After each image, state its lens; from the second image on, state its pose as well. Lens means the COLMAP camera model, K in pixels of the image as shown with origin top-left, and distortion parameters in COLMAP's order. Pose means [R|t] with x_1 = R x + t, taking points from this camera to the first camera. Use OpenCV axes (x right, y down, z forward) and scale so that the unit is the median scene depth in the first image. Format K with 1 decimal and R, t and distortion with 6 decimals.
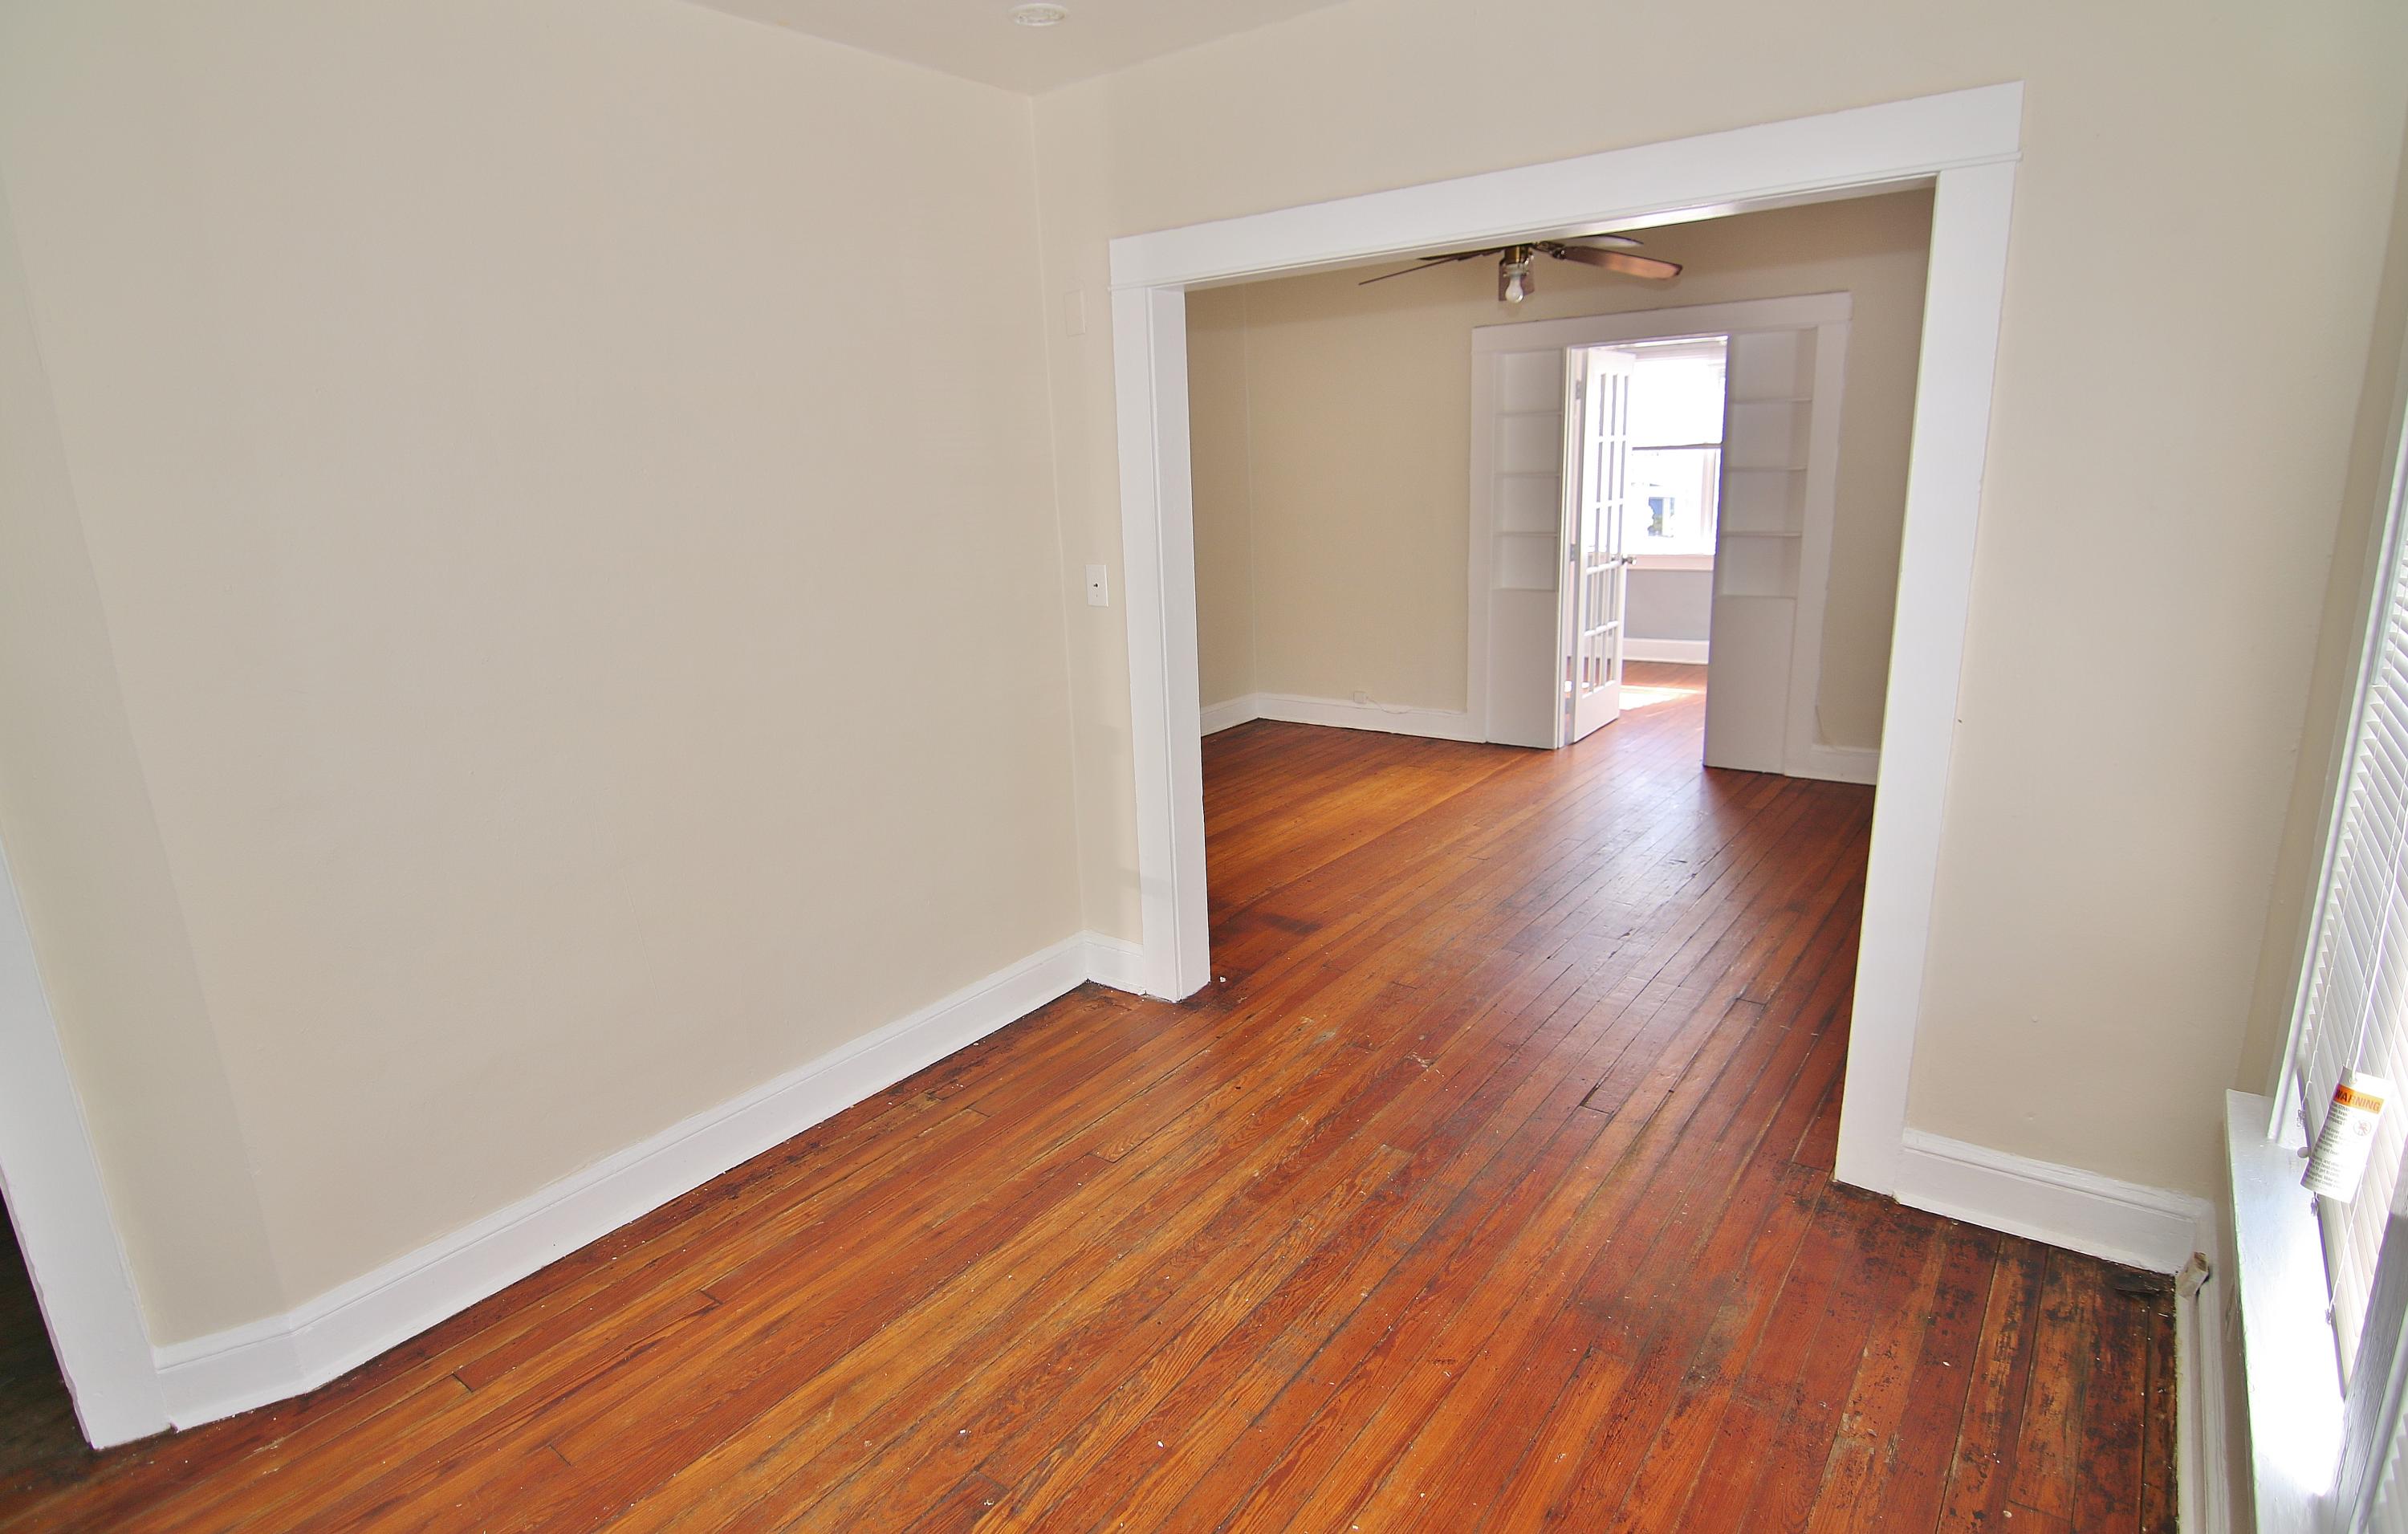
lens RADIAL K [[1253.0, 0, 1217.6], [0, 1253.0, 765.1], [0, 0, 1]] dist [0.000063, -0.019915]
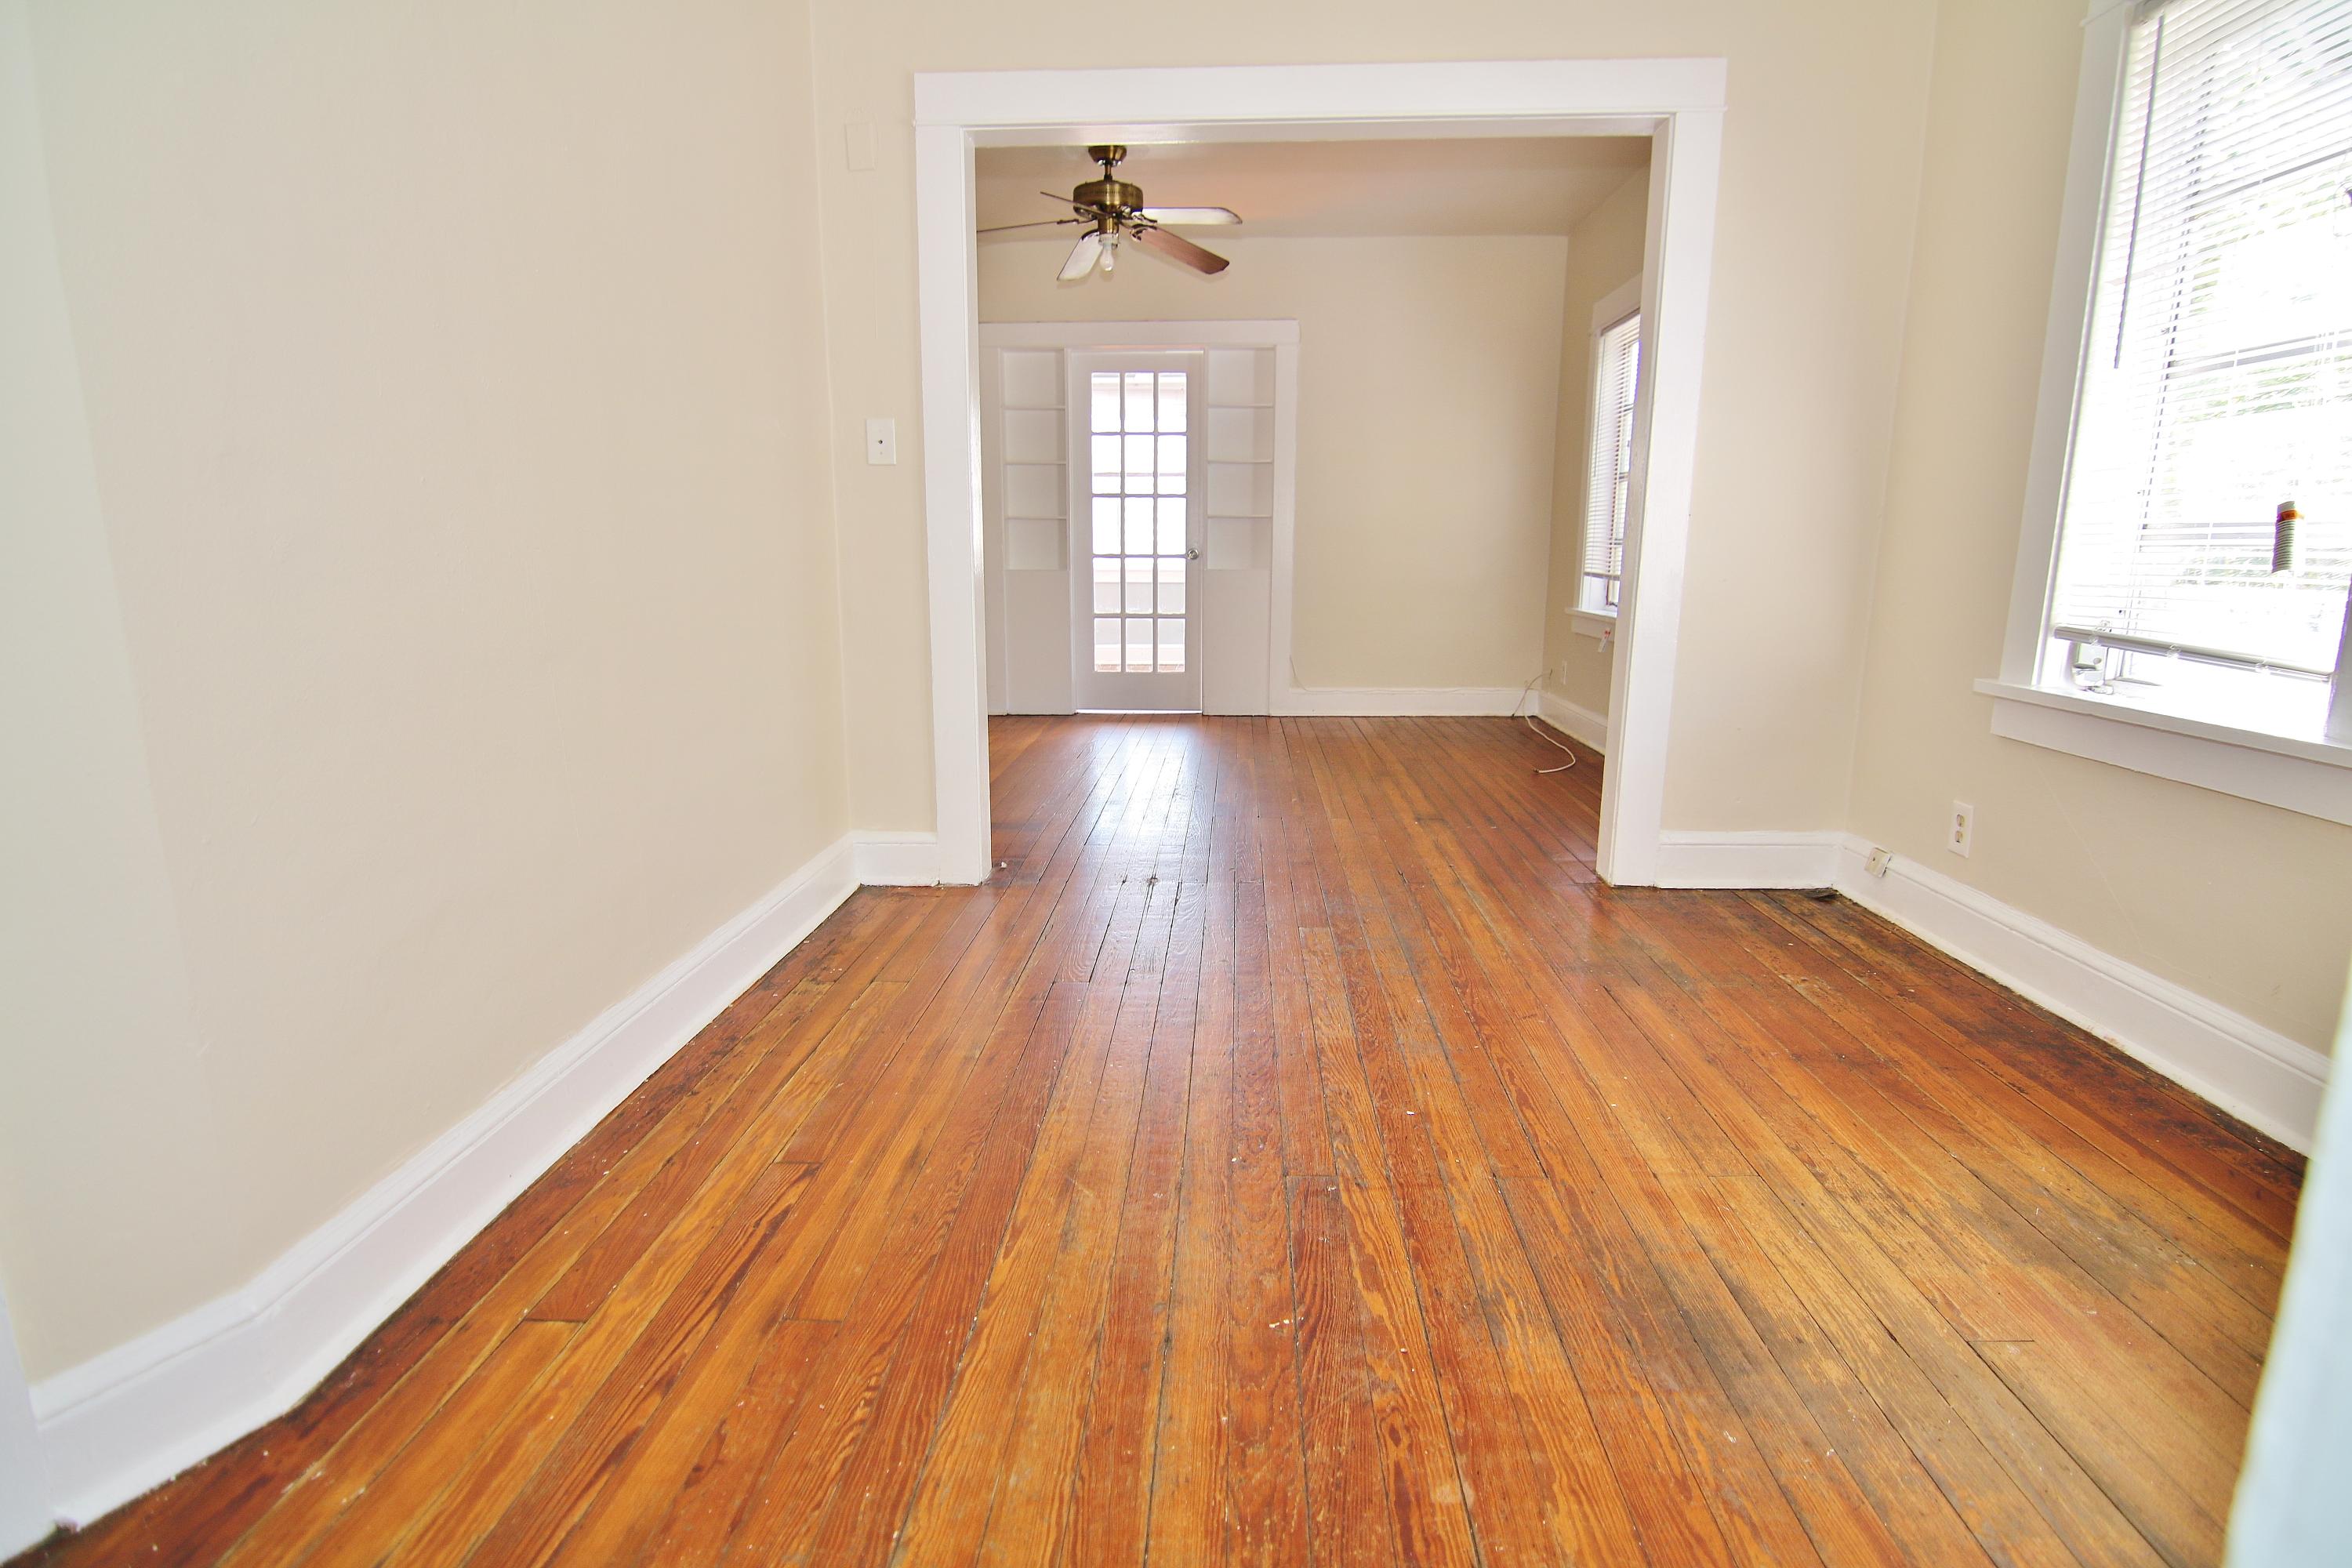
lens RADIAL K [[1187.7, 0, 1188.7], [0, 1187.7, 783.0], [0, 0, 1]] dist [-0.006602, -0.011618]
pose [[0.829477, -0.069984, 0.554140, -0.569945], [0.103734, 0.994161, -0.029720, 0.221930], [-0.548824, 0.082135, 0.831893, 0.205494]]
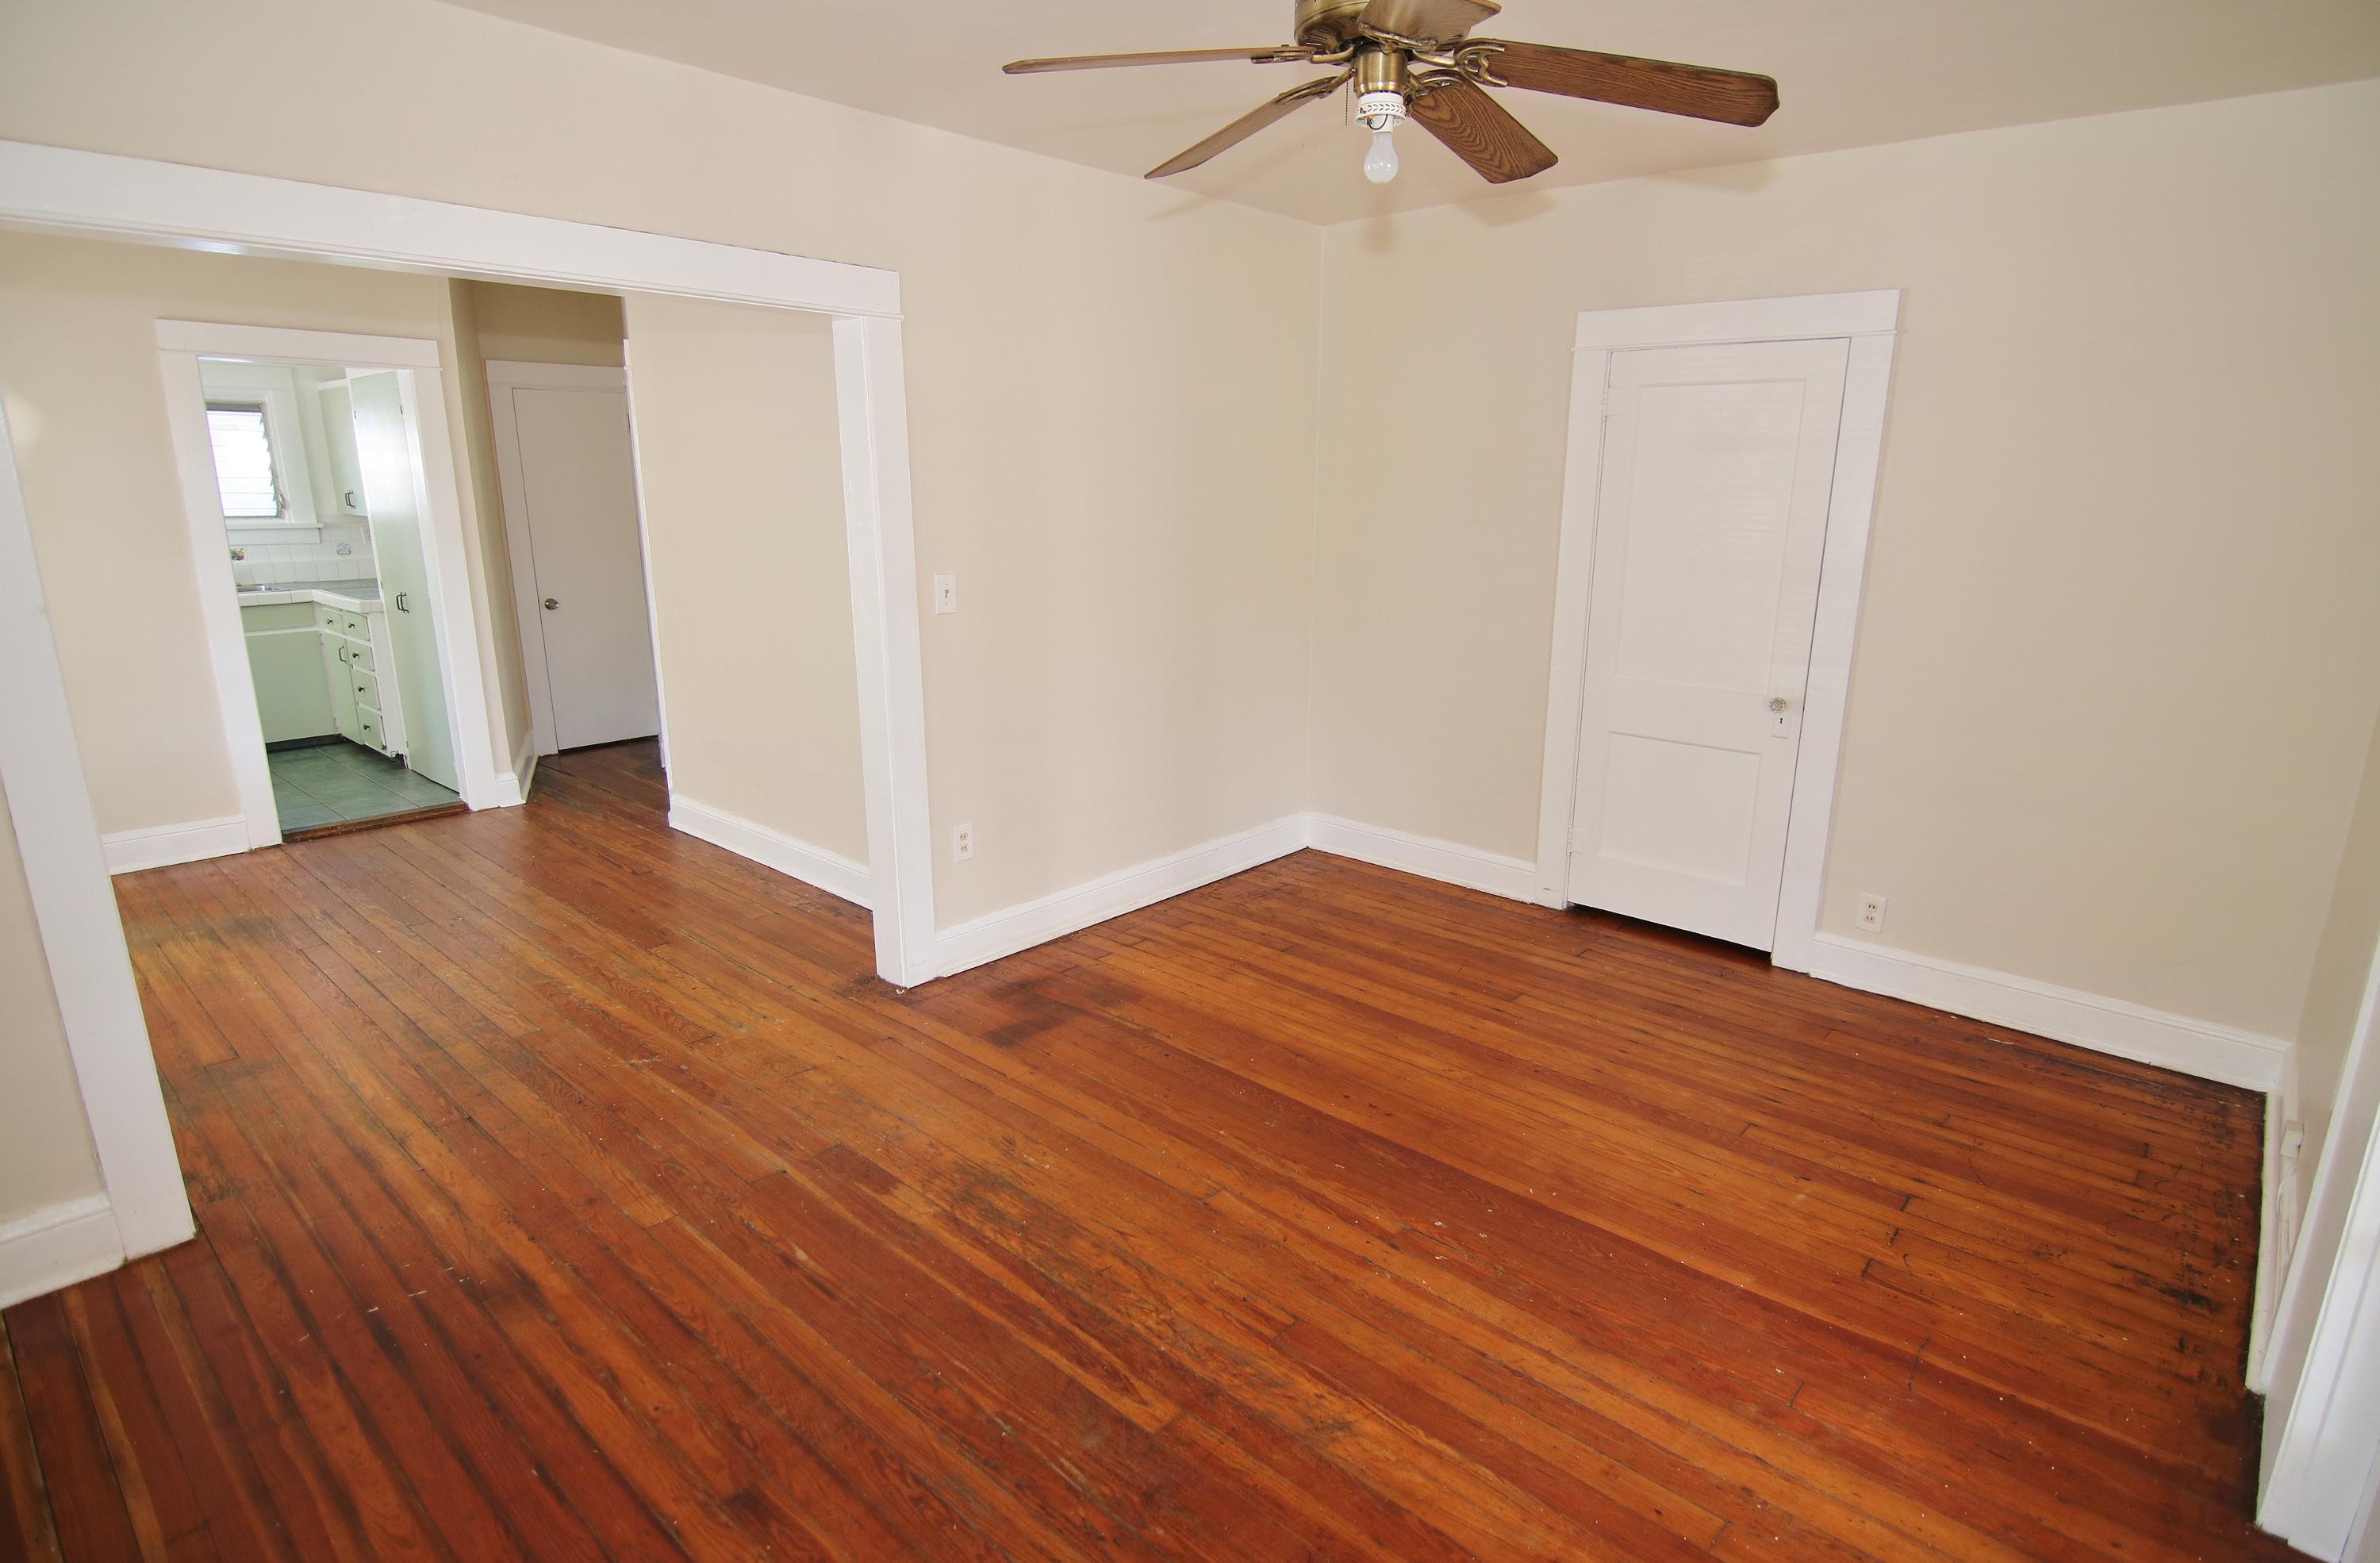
lens RADIAL K [[1215.5, 0, 1202.9], [0, 1215.5, 780.1], [0, 0, 1]] dist [-0.004336, -0.012543]
pose [[-0.092929, 0.282813, -0.954663, 1.289315], [-0.249563, 0.921589, 0.297308, -0.503408], [0.963889, 0.265877, -0.015063, 1.773896]]
